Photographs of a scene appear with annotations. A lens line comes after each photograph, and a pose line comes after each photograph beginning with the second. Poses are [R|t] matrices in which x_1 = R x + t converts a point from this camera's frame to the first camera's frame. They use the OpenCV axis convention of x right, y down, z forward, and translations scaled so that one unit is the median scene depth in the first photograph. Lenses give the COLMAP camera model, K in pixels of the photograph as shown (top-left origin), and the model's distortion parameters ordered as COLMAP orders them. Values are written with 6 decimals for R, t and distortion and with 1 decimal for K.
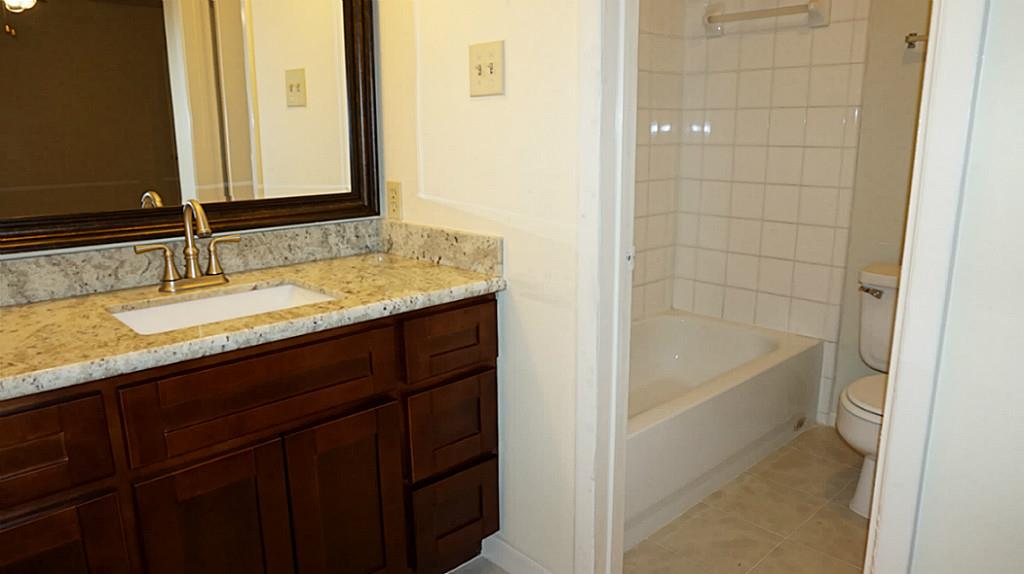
lens RADIAL K [[702.9, 0, 514.5], [0, 702.9, 285.1], [0, 0, 1]] dist [-0.033800, 0.040392]
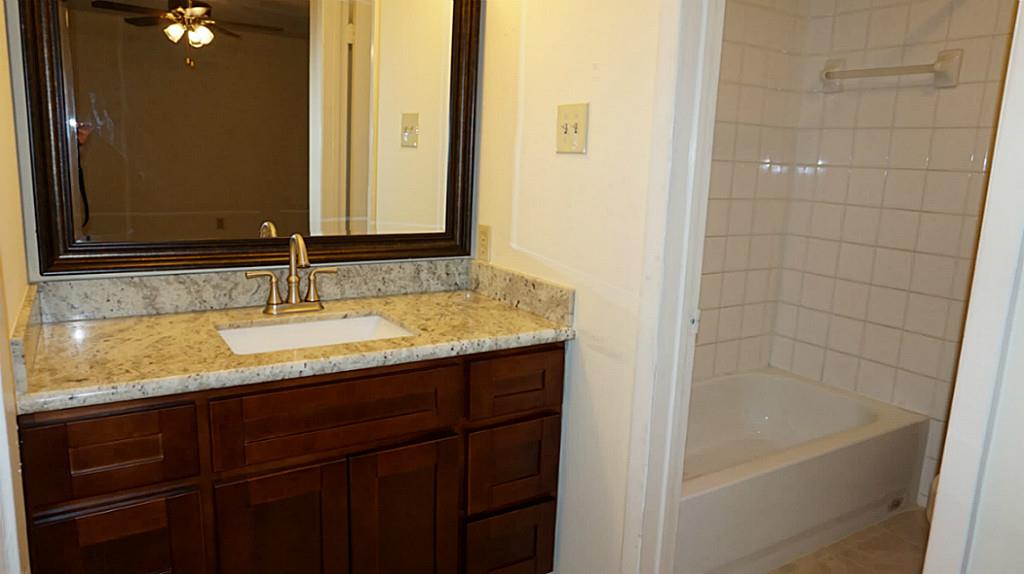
lens RADIAL K [[702.9, 0, 514.5], [0, 702.9, 285.1], [0, 0, 1]] dist [-0.033800, 0.040392]
pose [[0.980812, 0.080906, -0.177378, 0.081276], [-0.087472, 0.995730, -0.029498, -0.036242], [0.174234, 0.044448, 0.983701, -0.038572]]
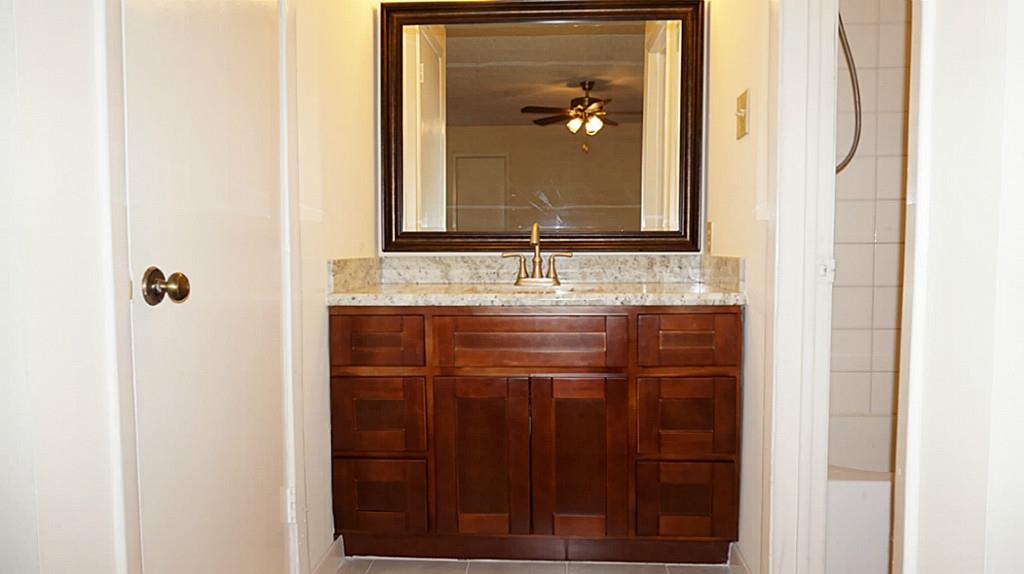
lens RADIAL K [[702.9, 0, 514.5], [0, 702.9, 285.1], [0, 0, 1]] dist [-0.033800, 0.040392]
pose [[0.681491, 0.045534, -0.730409, 0.564048], [-0.160915, 0.982960, -0.088860, 0.137543], [0.713916, 0.178091, 0.677205, -0.013172]]
